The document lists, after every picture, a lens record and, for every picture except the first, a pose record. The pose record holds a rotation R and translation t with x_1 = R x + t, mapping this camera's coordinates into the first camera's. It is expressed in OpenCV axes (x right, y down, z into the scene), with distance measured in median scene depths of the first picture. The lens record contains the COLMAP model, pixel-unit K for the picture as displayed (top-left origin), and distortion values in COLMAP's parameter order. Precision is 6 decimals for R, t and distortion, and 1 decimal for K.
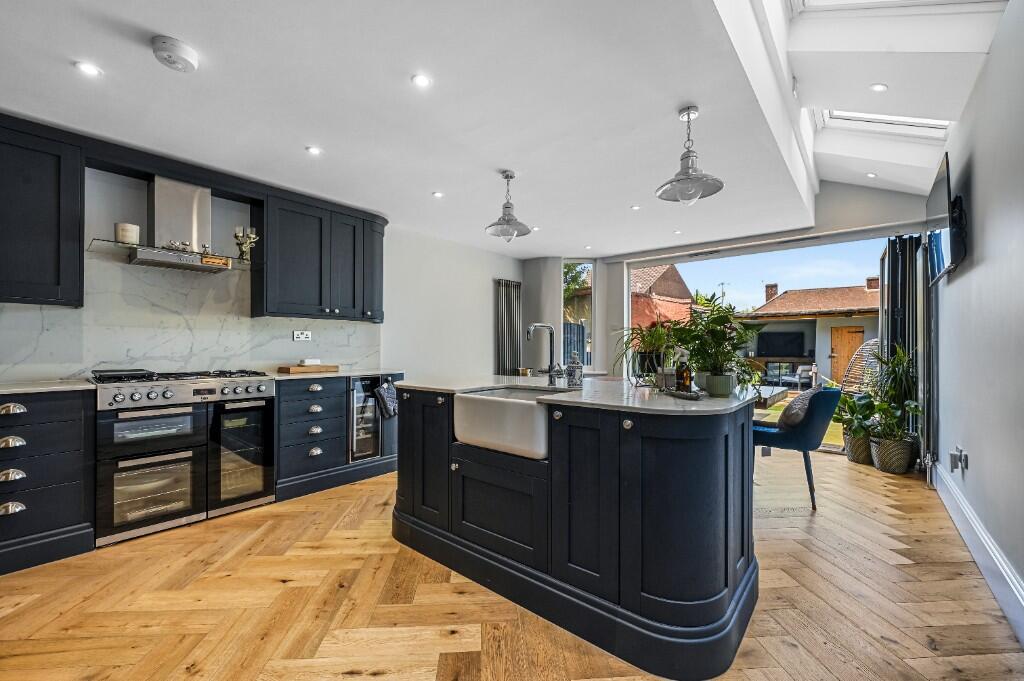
lens RADIAL K [[415.0, 0, 517.2], [0, 415.0, 347.6], [0, 0, 1]] dist [0.000930, 0.000180]
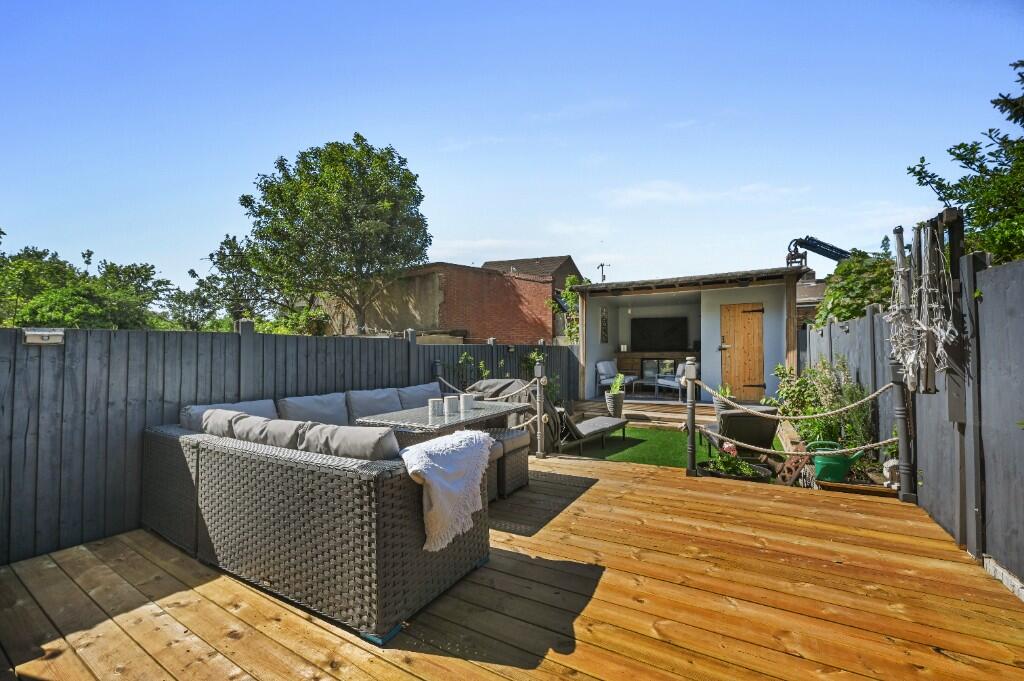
lens RADIAL K [[409.4, 0, 512.0], [0, 409.4, 340.5], [0, 0, 1]] dist [-0.031492, 0.000157]
pose [[0.985110, -0.009980, 0.171635, 0.306495], [0.013951, 0.999662, -0.021944, 0.018406], [-0.171358, 0.024012, 0.984916, 0.407191]]
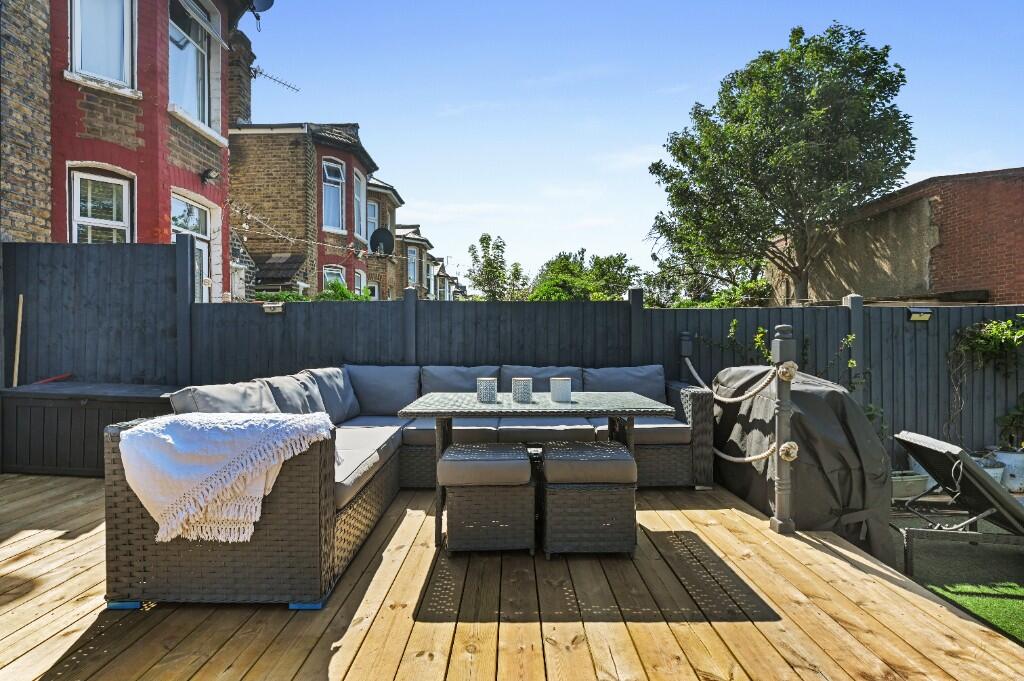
lens RADIAL K [[483.0, 0, 515.6], [0, 483.0, 339.0], [0, 0, 1]] dist [-0.008985, 0.000402]
pose [[0.651296, -0.006363, -0.758797, 0.463409], [0.008629, 0.999962, -0.000978, 0.031448], [0.758774, -0.005910, 0.651327, 0.533291]]
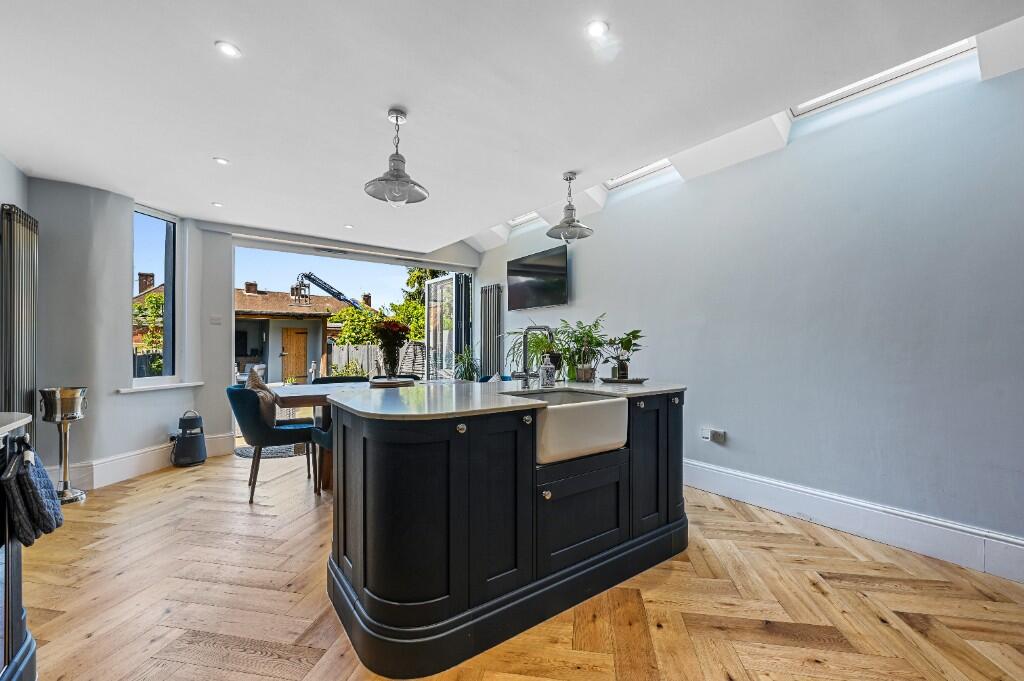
lens RADIAL K [[415.0, 0, 517.2], [0, 415.0, 347.6], [0, 0, 1]] dist [0.000930, 0.000180]
pose [[0.240623, -0.004610, 0.970608, -0.153630], [0.000841, 0.999989, 0.004541, -0.001899], [-0.970618, -0.000276, 0.240624, 0.137365]]
